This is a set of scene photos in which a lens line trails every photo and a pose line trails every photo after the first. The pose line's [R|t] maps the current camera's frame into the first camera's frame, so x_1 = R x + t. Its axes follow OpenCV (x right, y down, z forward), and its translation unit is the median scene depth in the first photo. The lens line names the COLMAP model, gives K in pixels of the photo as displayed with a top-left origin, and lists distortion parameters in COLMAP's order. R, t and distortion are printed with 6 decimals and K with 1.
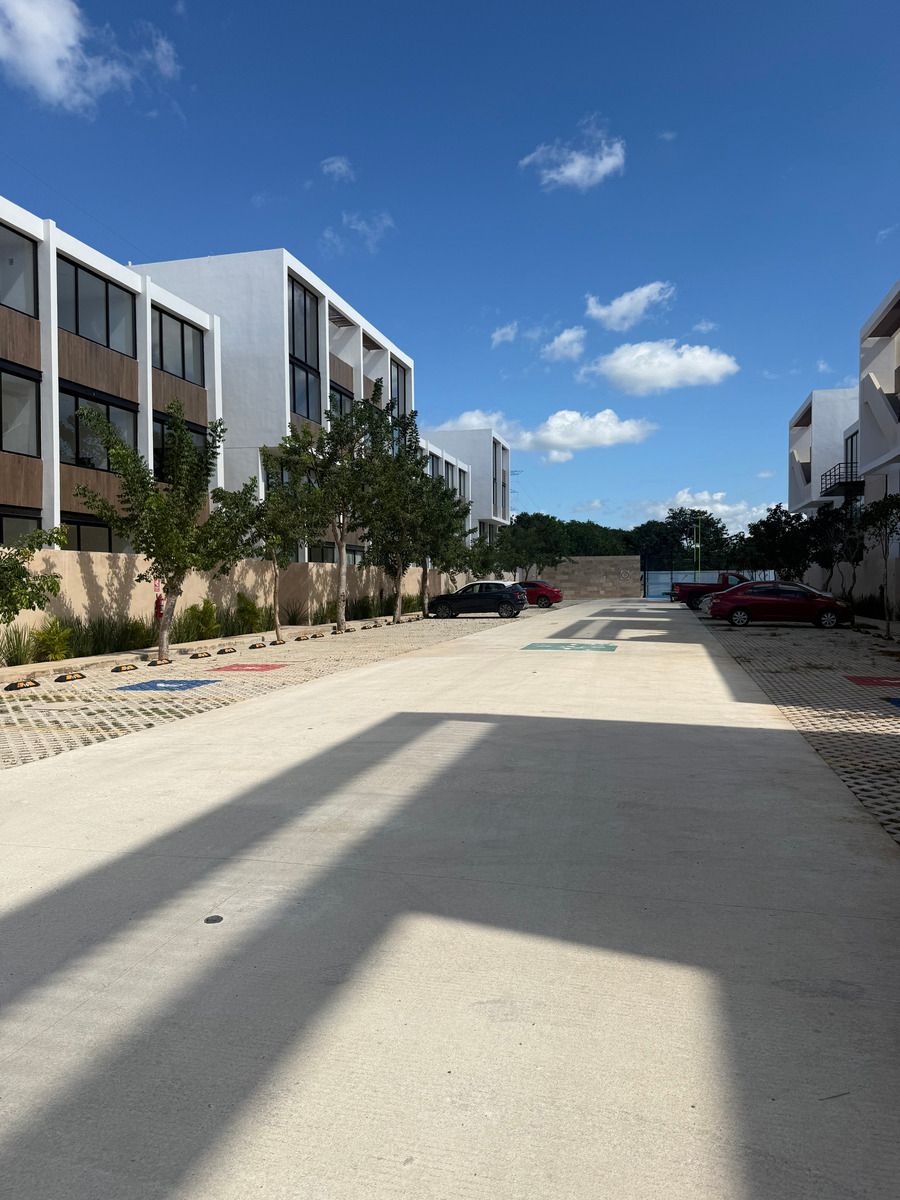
lens RADIAL K [[837.0, 0, 448.5], [0, 837.0, 600.2], [0, 0, 1]] dist [0.066995, -0.000265]
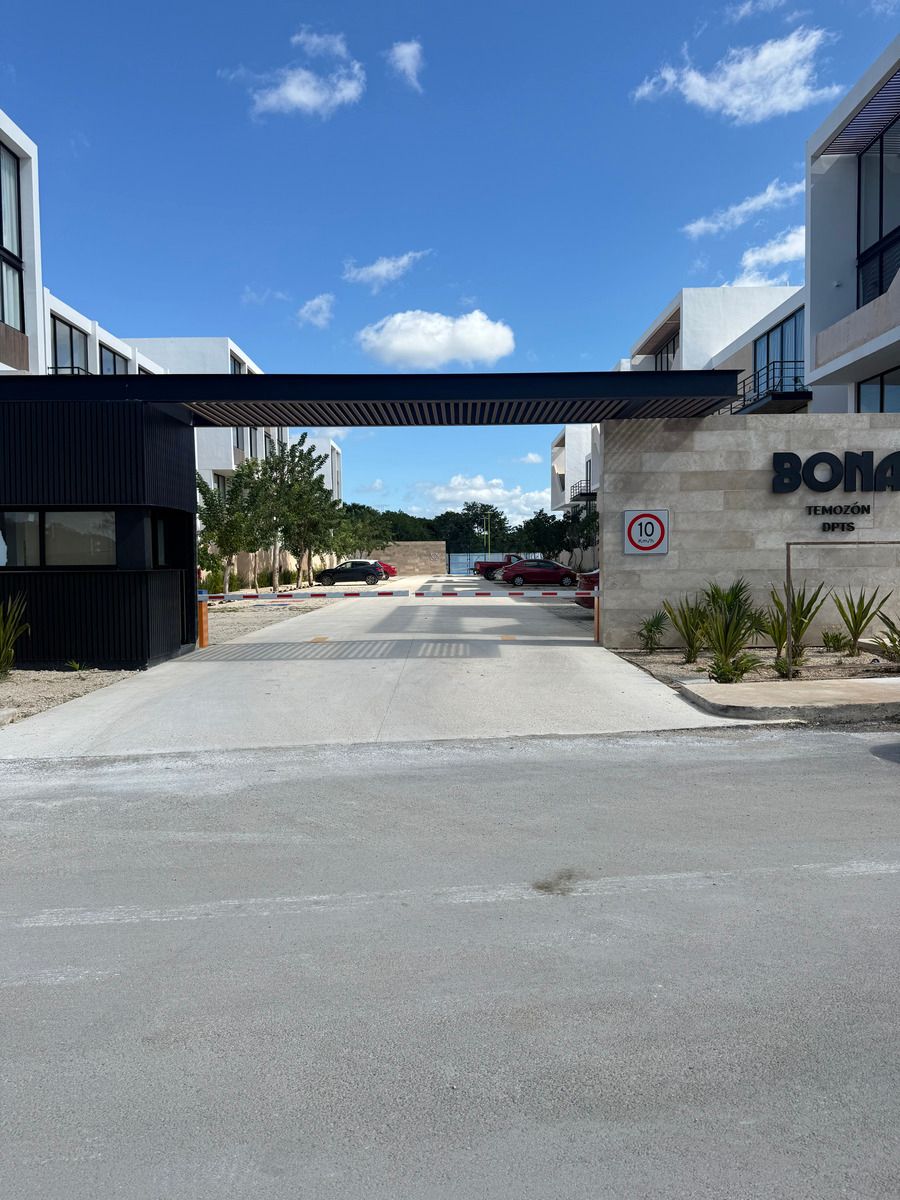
lens RADIAL K [[837.0, 0, 452.1], [0, 837.0, 599.7], [0, 0, 1]] dist [0.066995, -0.000265]
pose [[0.967739, -0.013607, 0.251587, -0.095311], [0.008286, 0.999719, 0.022198, 0.009106], [-0.251819, -0.019398, 0.967580, -0.271471]]
